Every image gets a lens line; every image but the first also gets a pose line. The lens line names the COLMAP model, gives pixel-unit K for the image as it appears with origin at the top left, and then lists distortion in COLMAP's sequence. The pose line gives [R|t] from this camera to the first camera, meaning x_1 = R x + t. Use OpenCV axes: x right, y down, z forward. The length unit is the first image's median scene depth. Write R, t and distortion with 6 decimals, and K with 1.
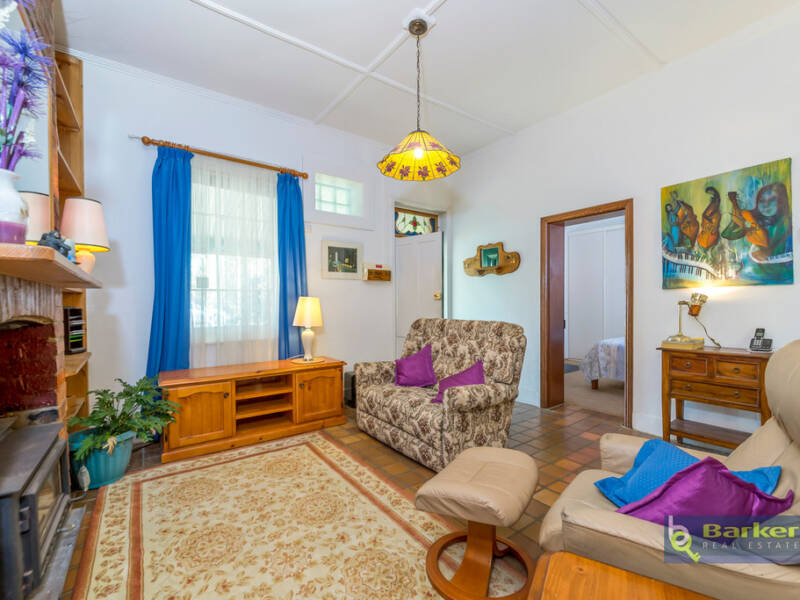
lens RADIAL K [[360.9, 0, 401.1], [0, 360.9, 305.1], [0, 0, 1]] dist [0.002379, -0.000205]
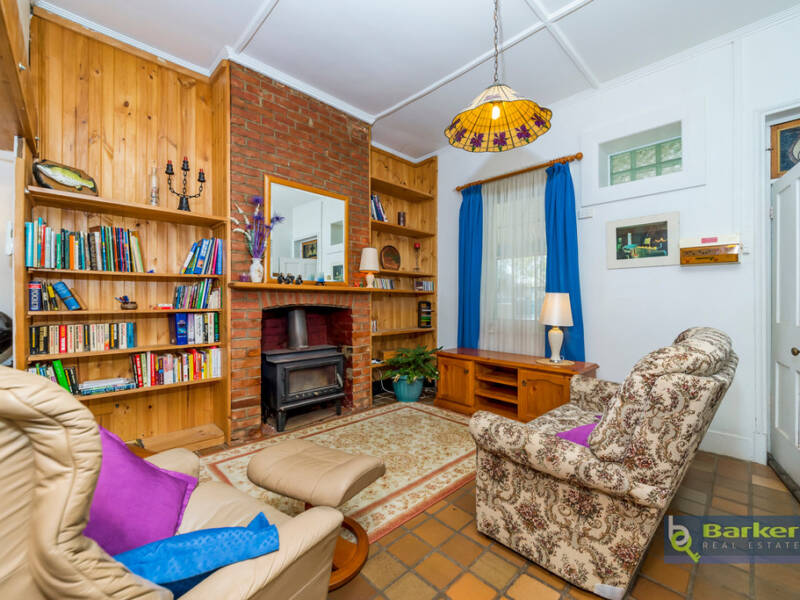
lens RADIAL K [[341.4, 0, 400.1], [0, 341.4, 299.4], [0, 0, 1]] dist [-0.000508, 0.000015]
pose [[0.140365, 0.000377, -0.990100, 0.564177], [-0.005783, 0.999983, -0.000439, -0.003462], [0.990083, 0.005788, 0.140364, 0.498670]]
